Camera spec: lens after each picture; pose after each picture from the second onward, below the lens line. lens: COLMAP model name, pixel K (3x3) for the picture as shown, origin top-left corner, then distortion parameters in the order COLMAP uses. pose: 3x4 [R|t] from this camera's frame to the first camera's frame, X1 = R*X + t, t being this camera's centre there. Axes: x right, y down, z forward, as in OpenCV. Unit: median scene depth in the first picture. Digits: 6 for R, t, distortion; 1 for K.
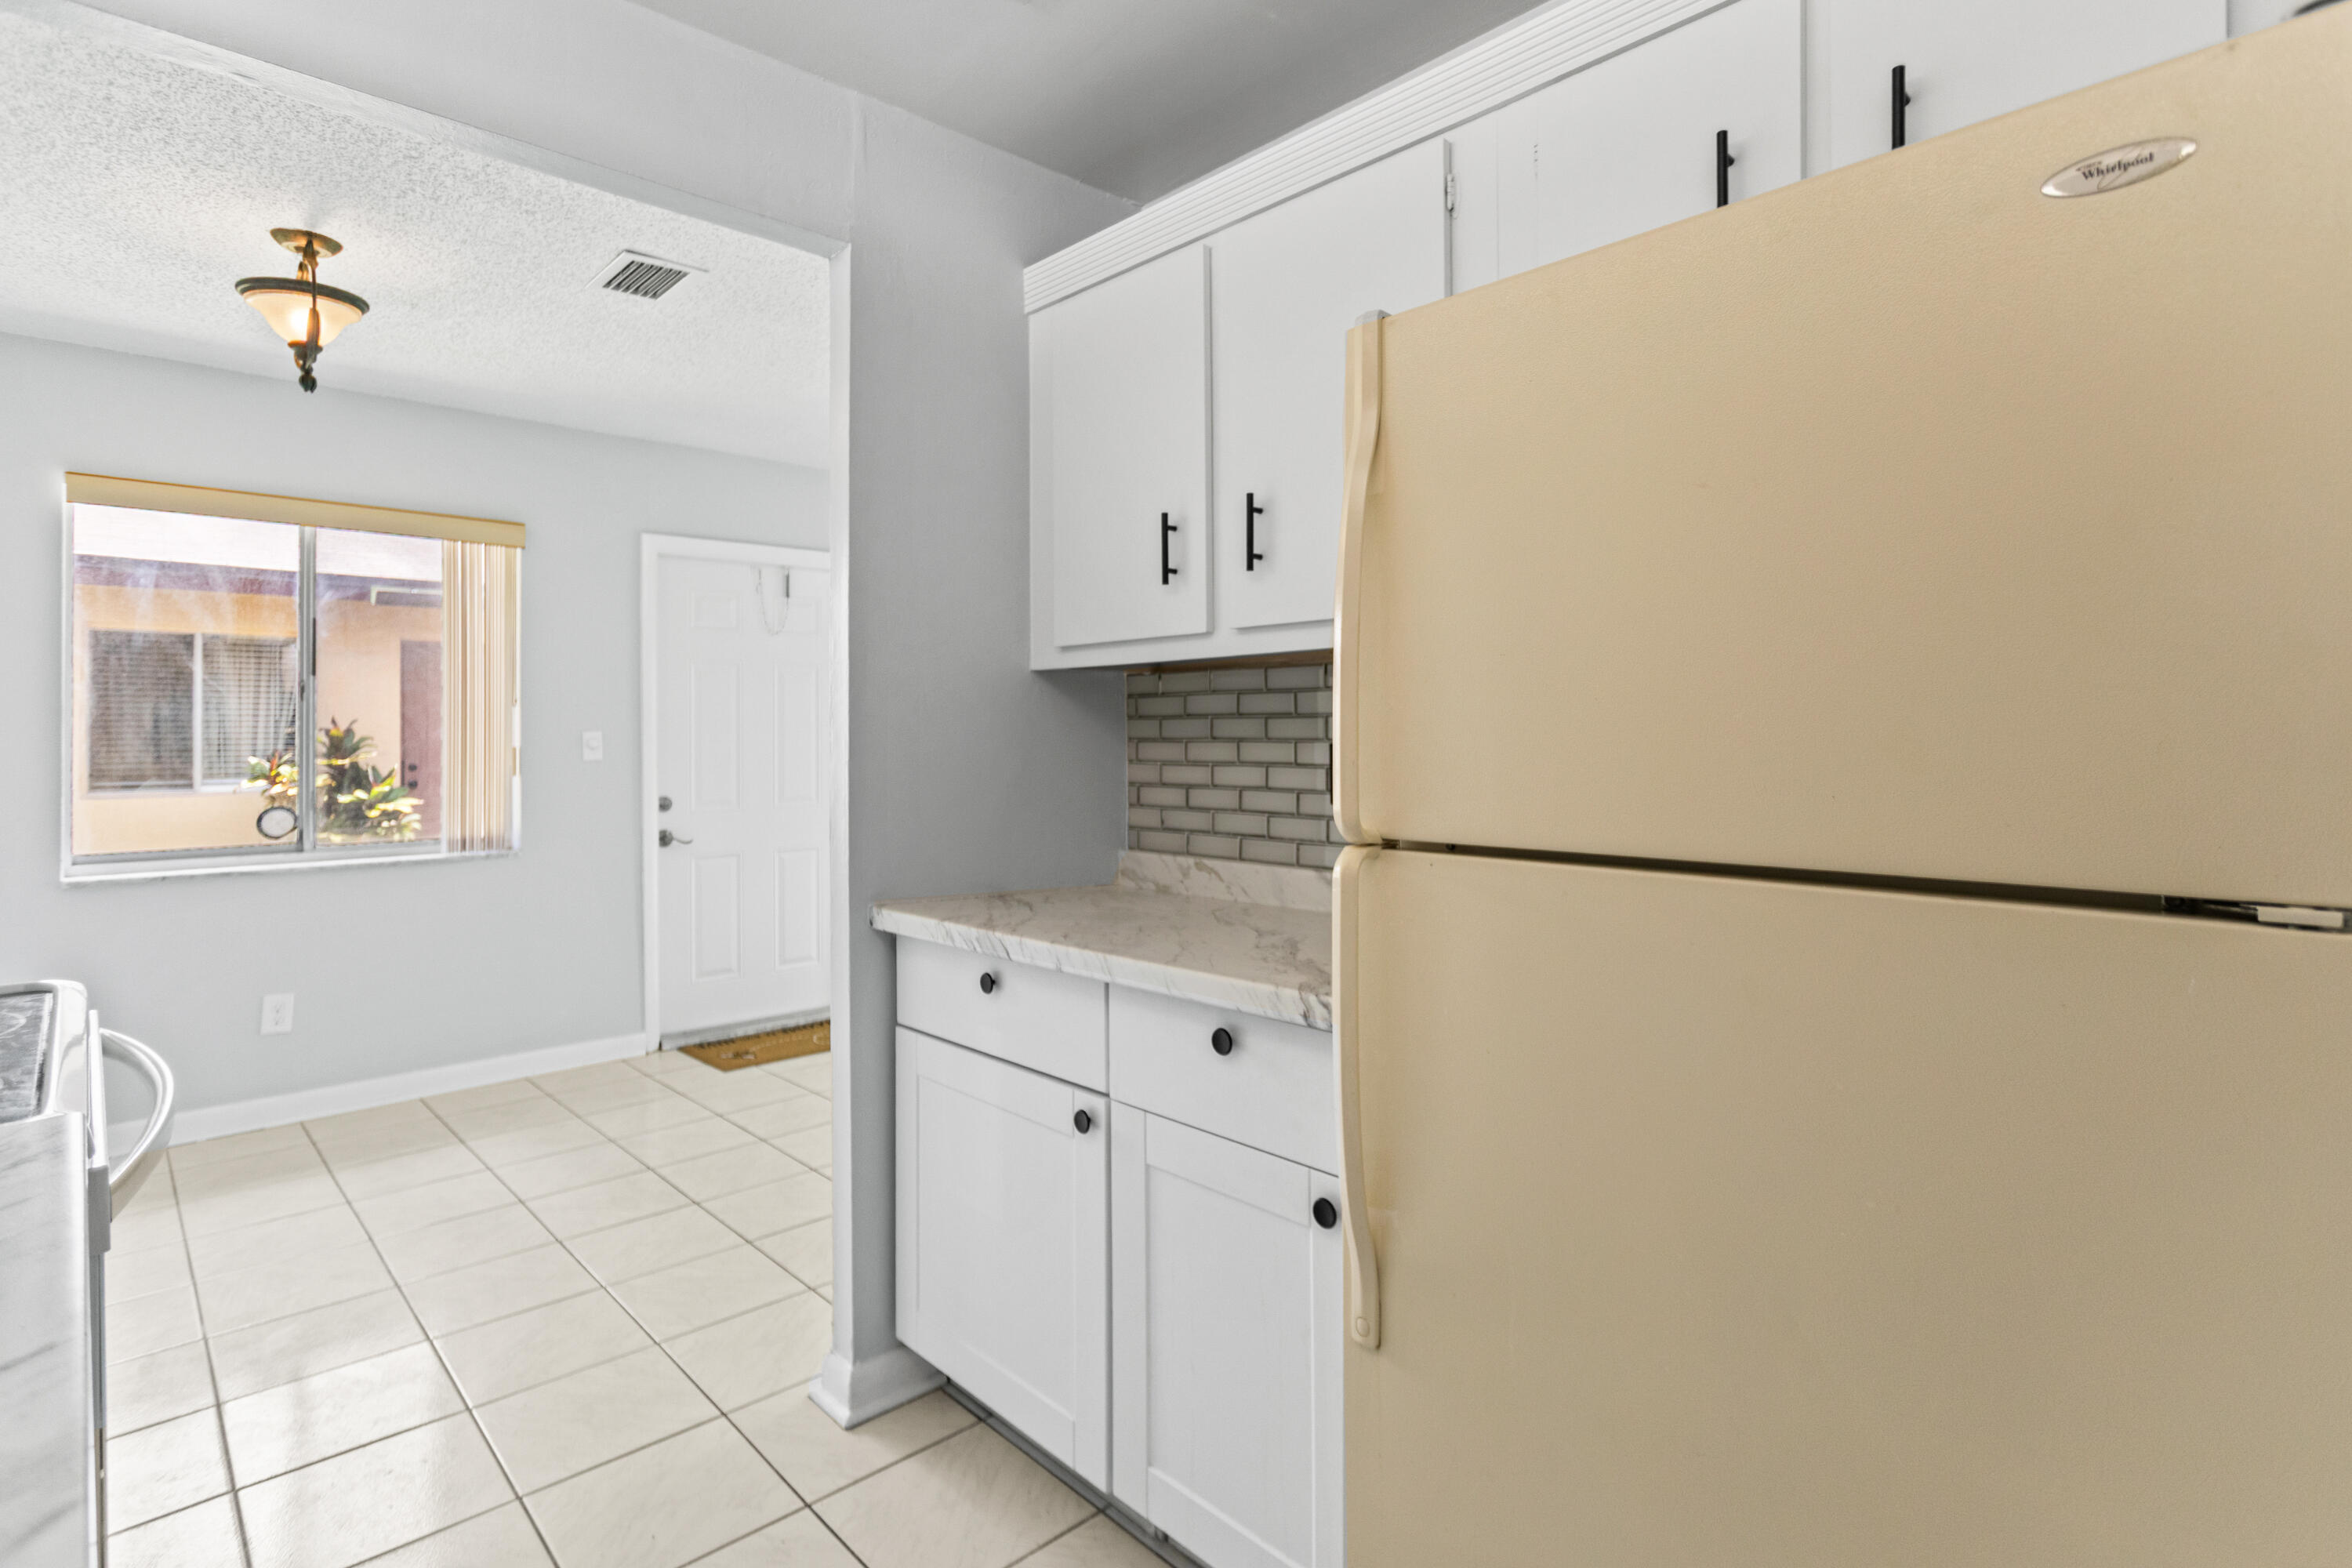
lens RADIAL K [[1131.9, 0, 1177.9], [0, 1131.9, 717.7], [0, 0, 1]] dist [0.001226, 0.000608]
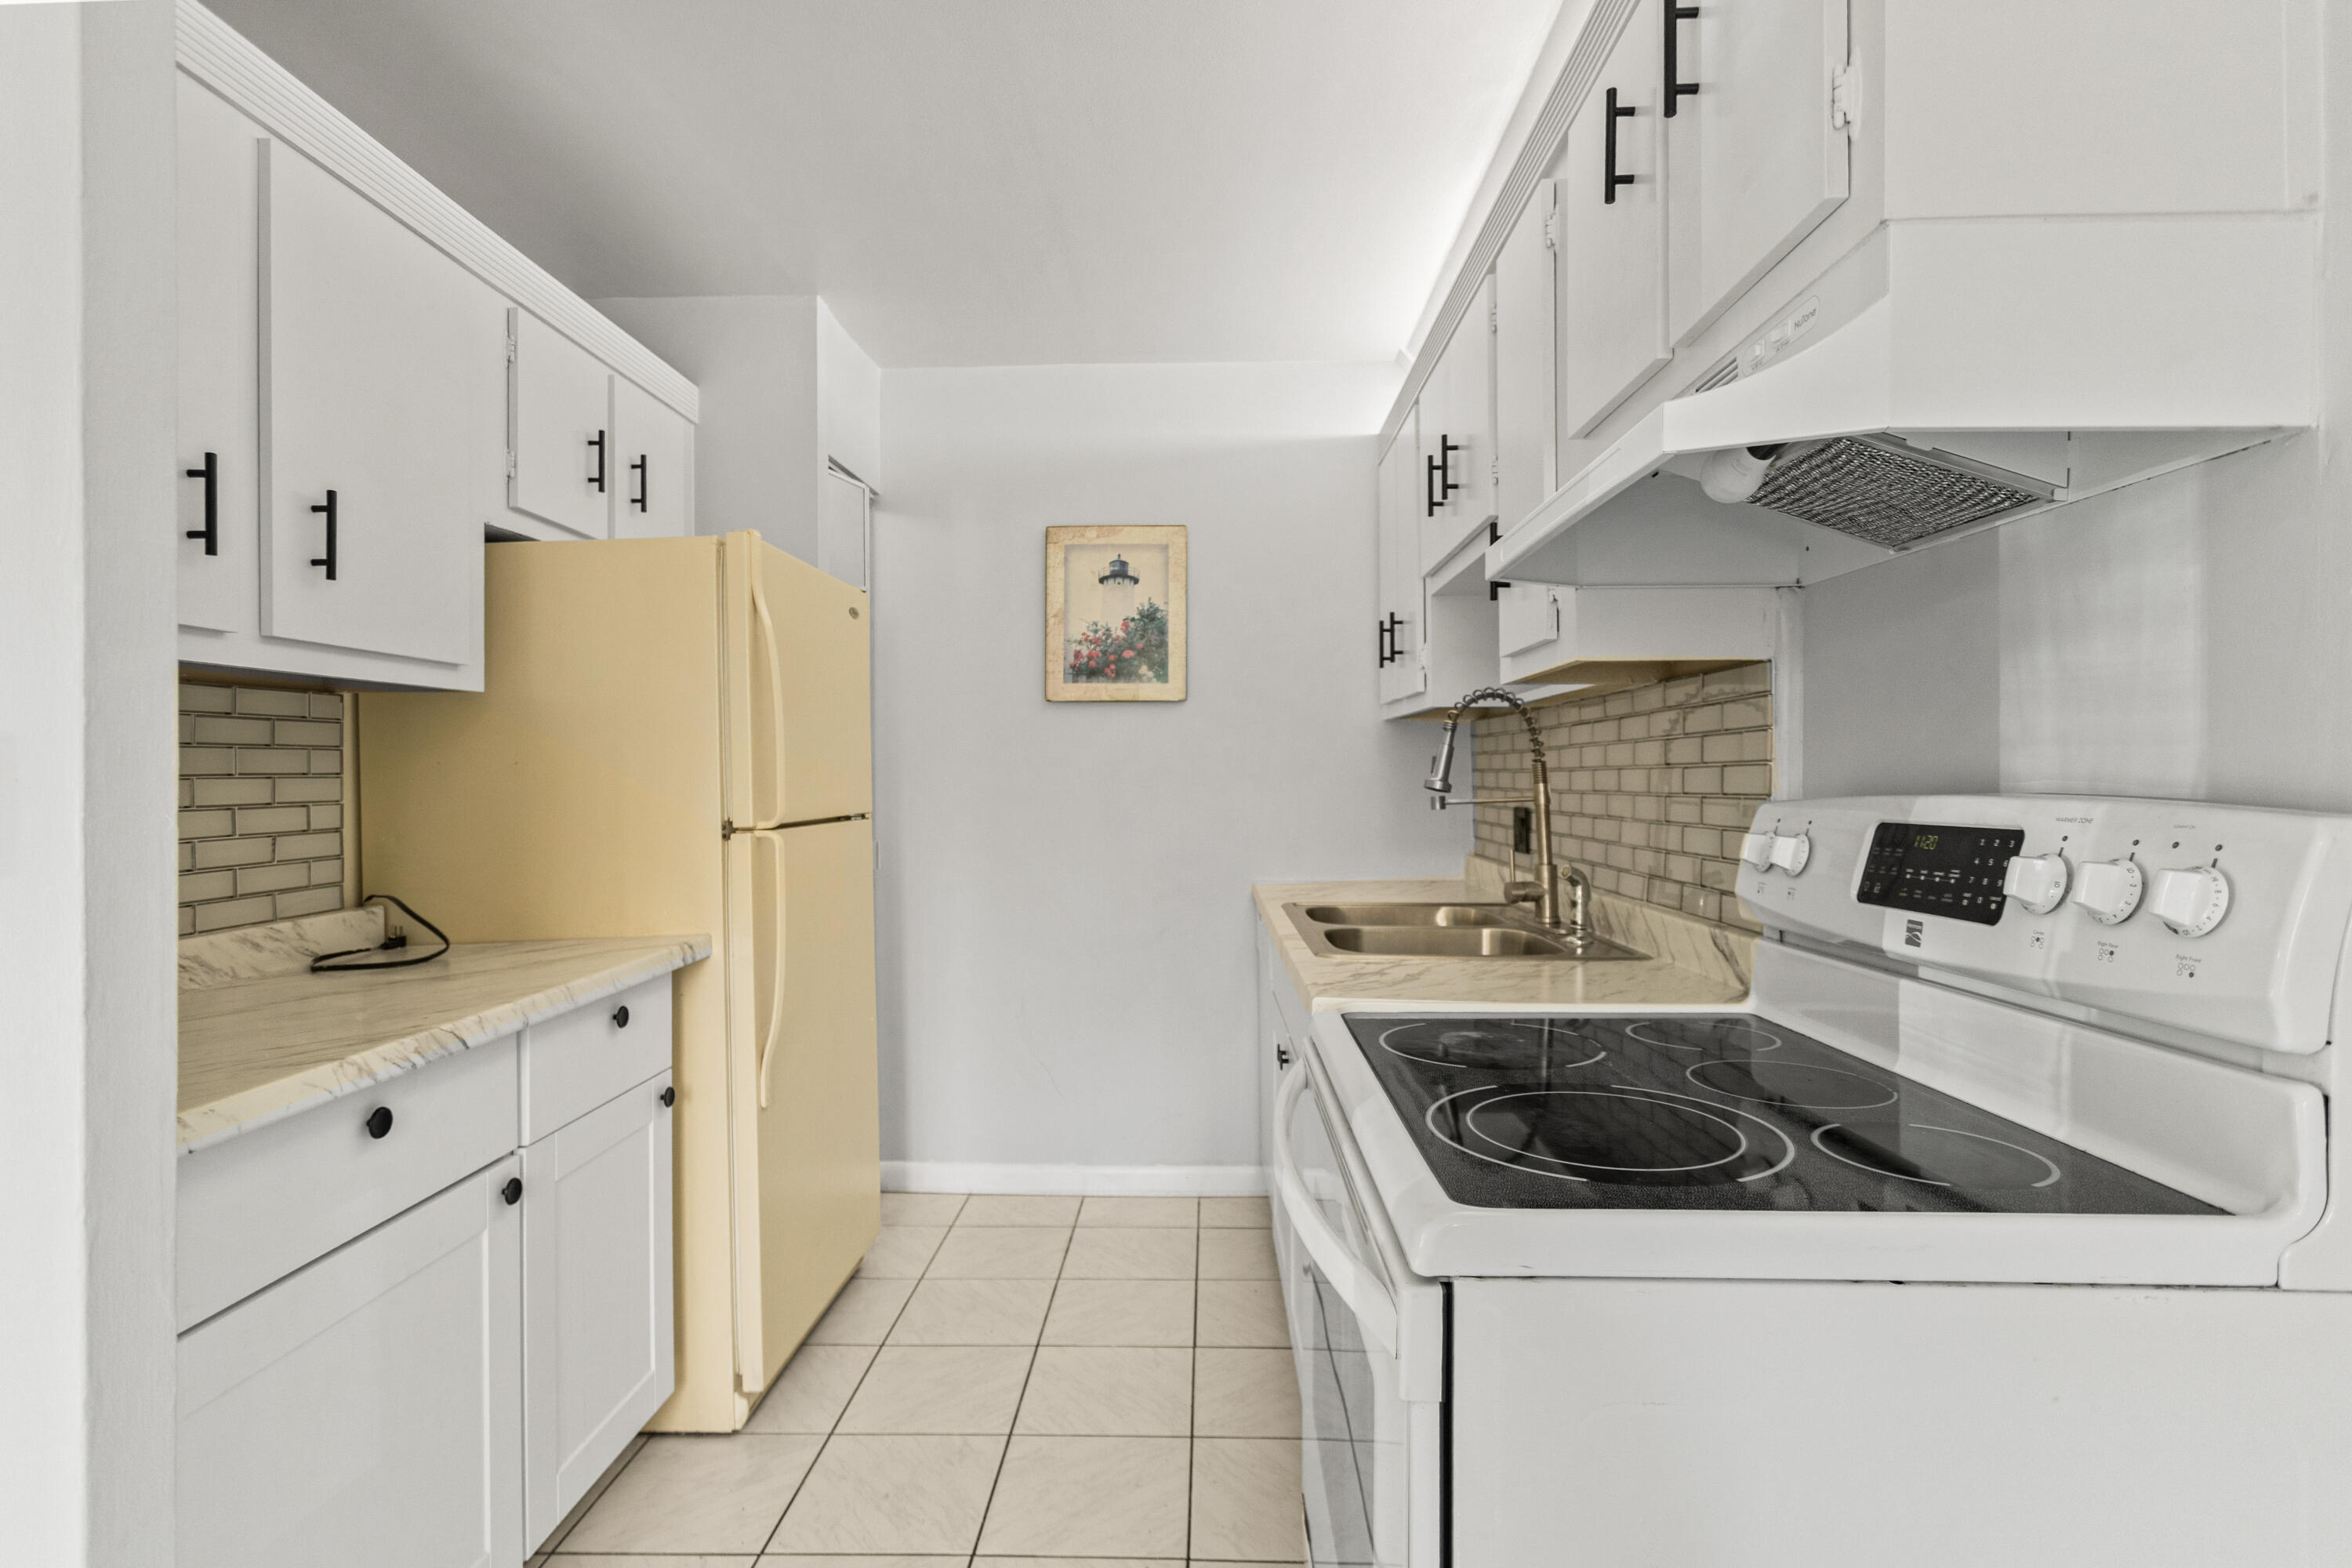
lens RADIAL K [[1154.4, 0, 1166.0], [0, 1154.4, 769.3], [0, 0, 1]] dist [-0.000263, 0.000385]
pose [[-0.699940, 0.014243, 0.714060, -0.487057], [0.000831, 0.999817, -0.019128, 0.015829], [-0.714201, -0.012795, -0.699824, 0.555757]]
